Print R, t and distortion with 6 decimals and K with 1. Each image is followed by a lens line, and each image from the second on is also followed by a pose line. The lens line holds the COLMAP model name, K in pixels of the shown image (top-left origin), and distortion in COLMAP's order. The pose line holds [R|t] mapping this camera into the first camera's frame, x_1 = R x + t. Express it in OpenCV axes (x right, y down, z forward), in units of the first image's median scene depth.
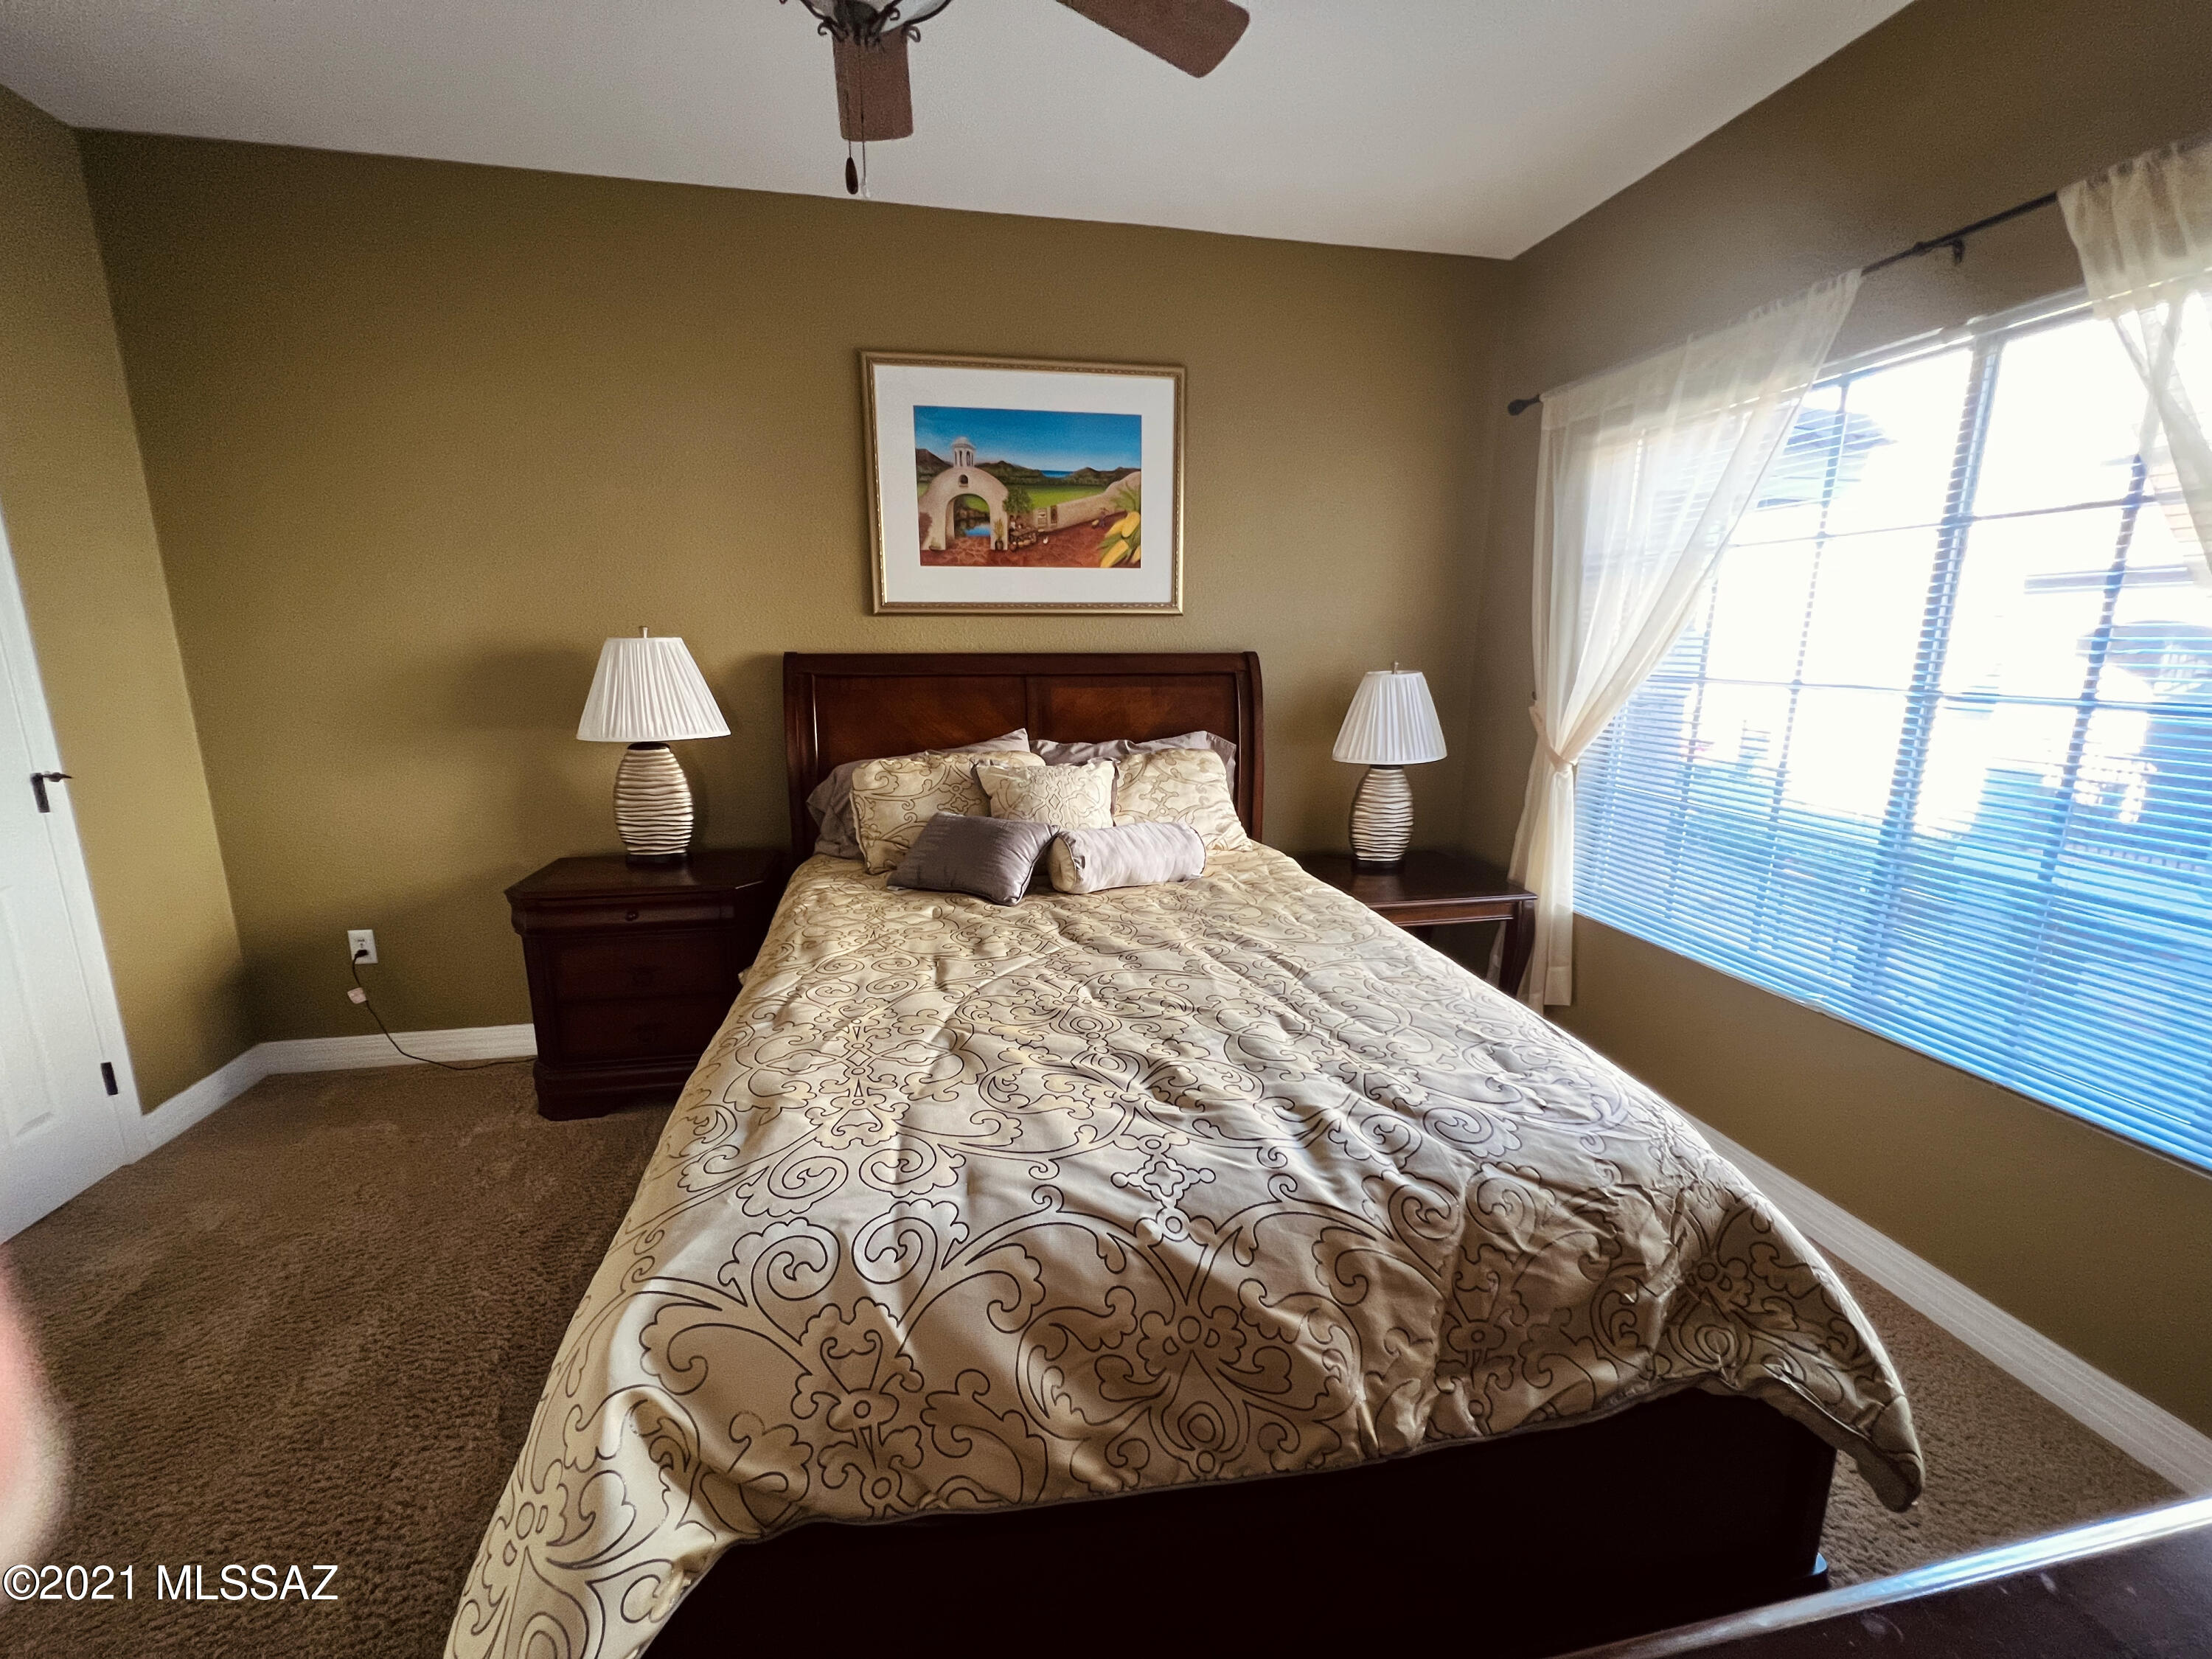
lens RADIAL K [[887.7, 0, 1100.0], [0, 887.7, 826.6], [0, 0, 1]] dist [-0.001682, 0.000302]
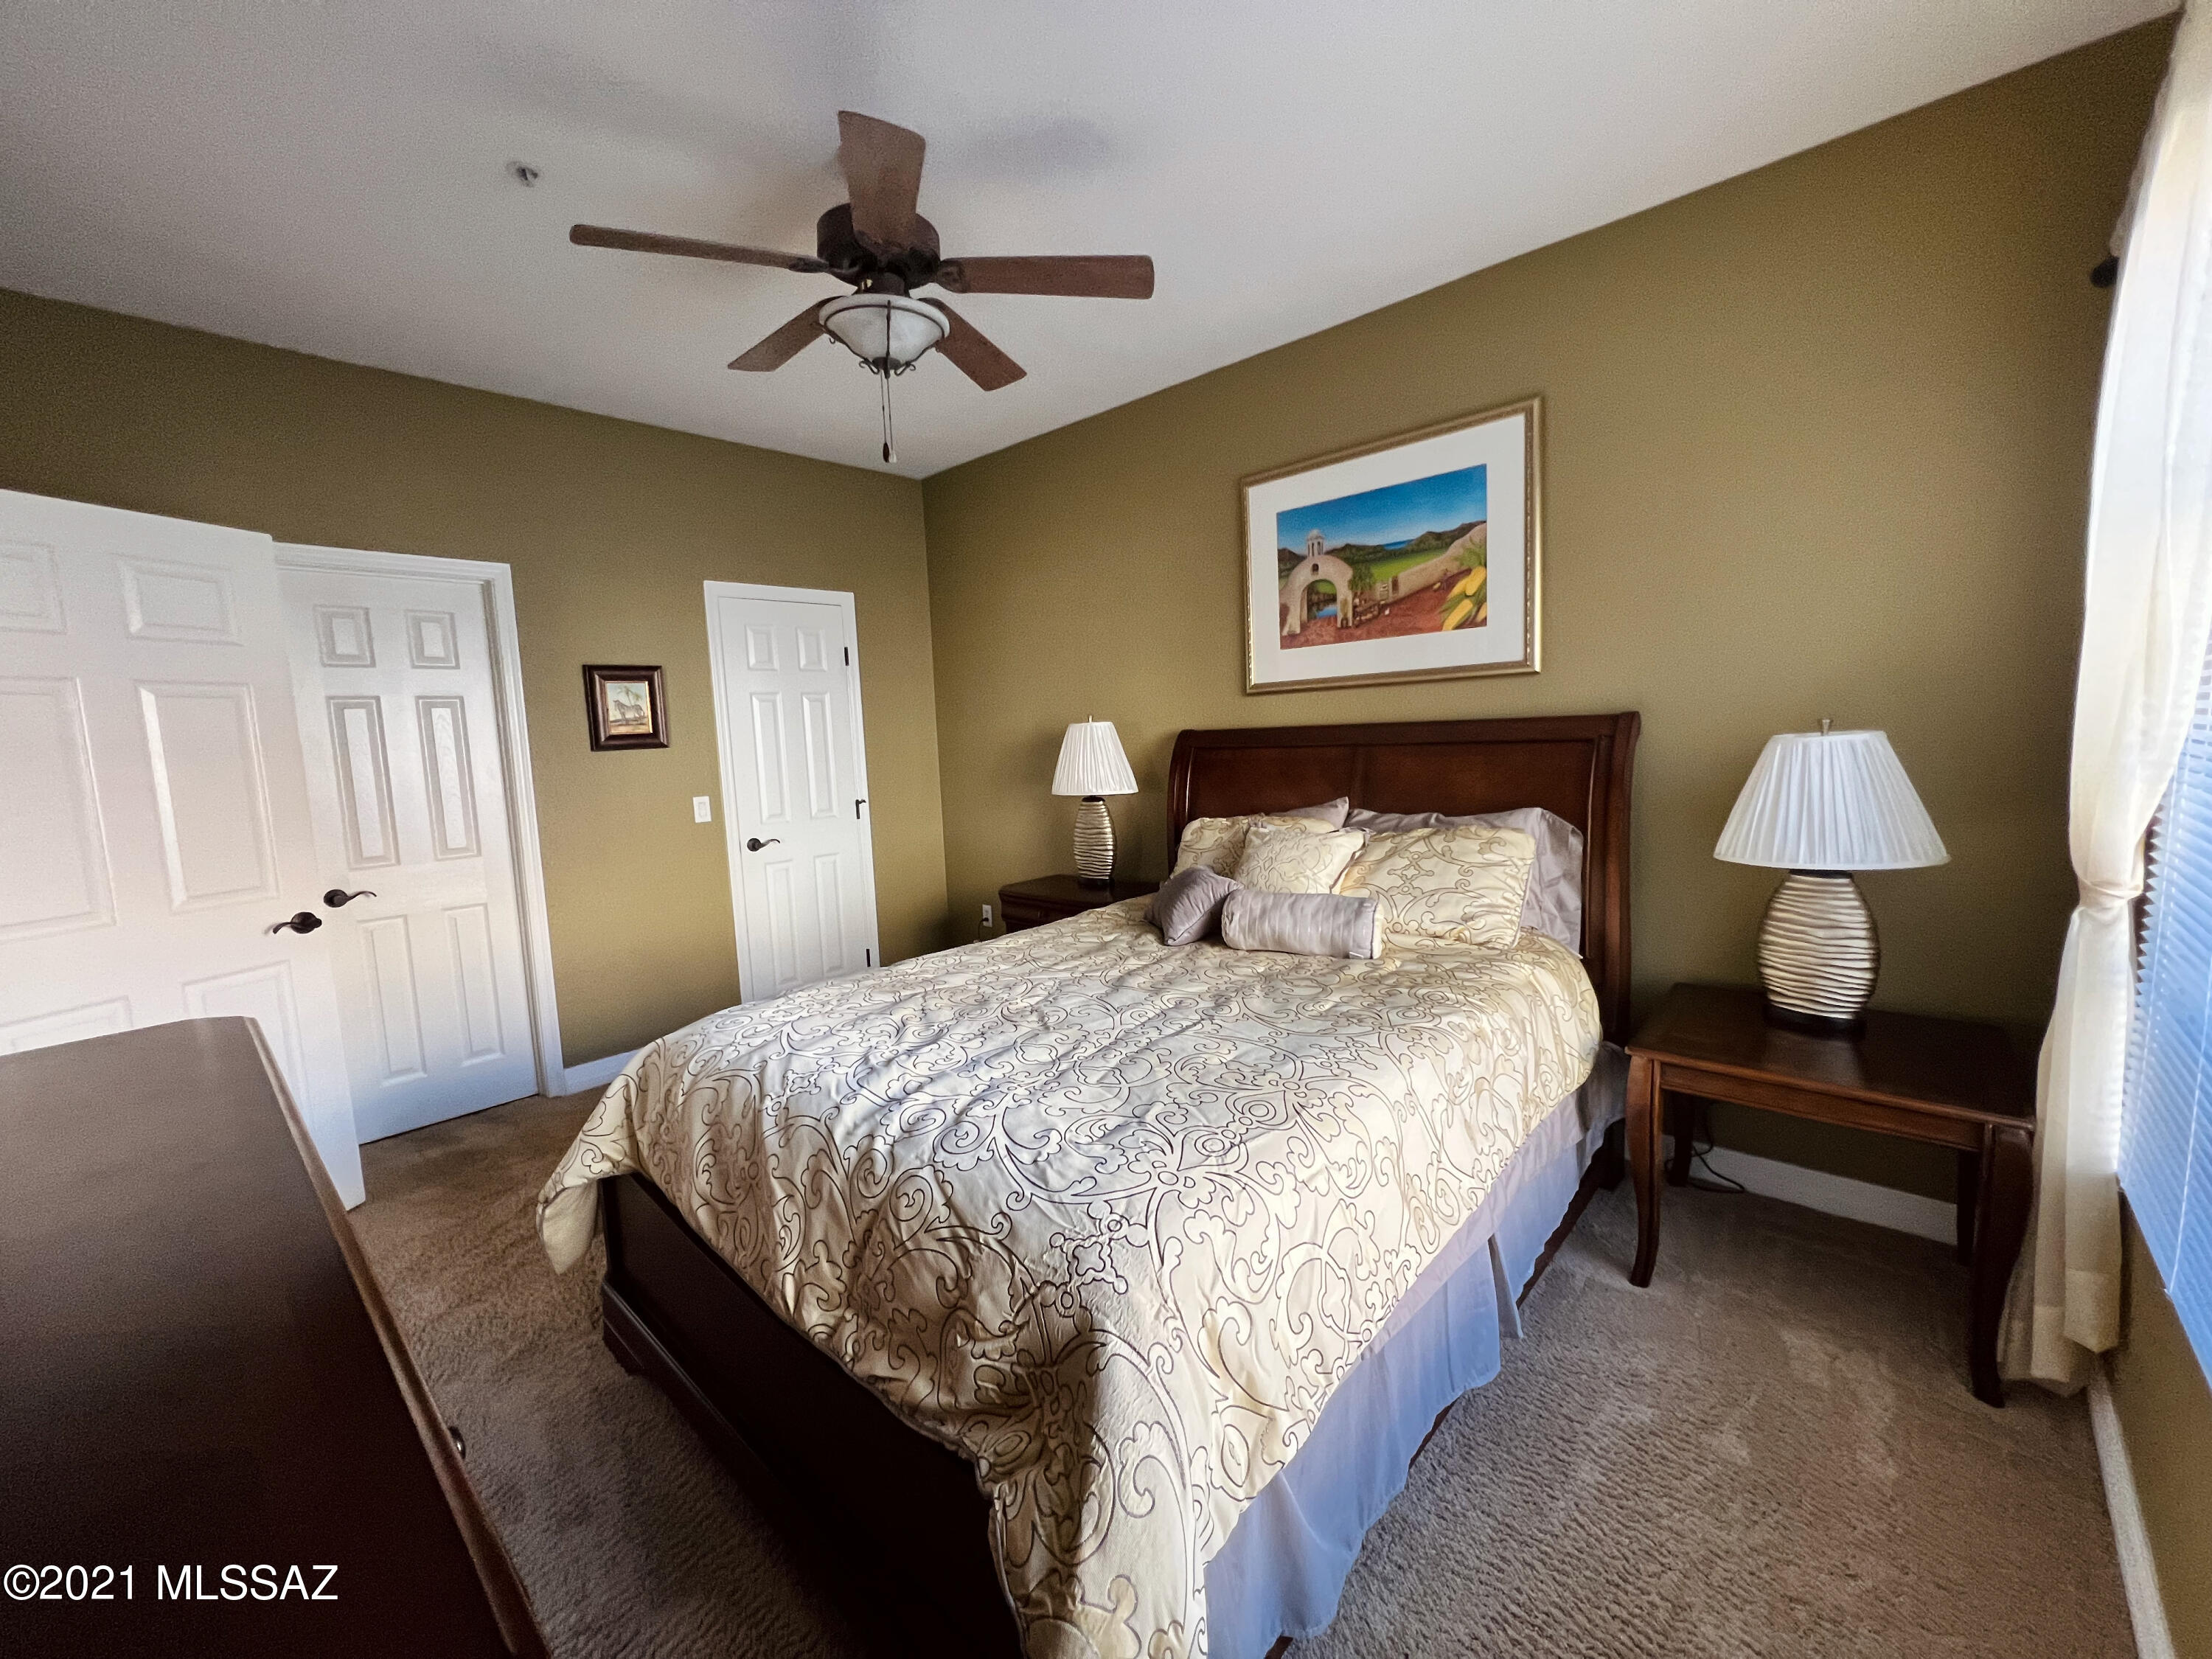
lens RADIAL K [[887.7, 0, 1091.9], [0, 887.7, 824.5], [0, 0, 1]] dist [-0.001682, 0.000302]
pose [[0.587087, 0.059923, -0.807303, 0.600144], [-0.125177, 0.991982, -0.017400, -0.026662], [0.799787, 0.111271, 0.589881, 0.180907]]
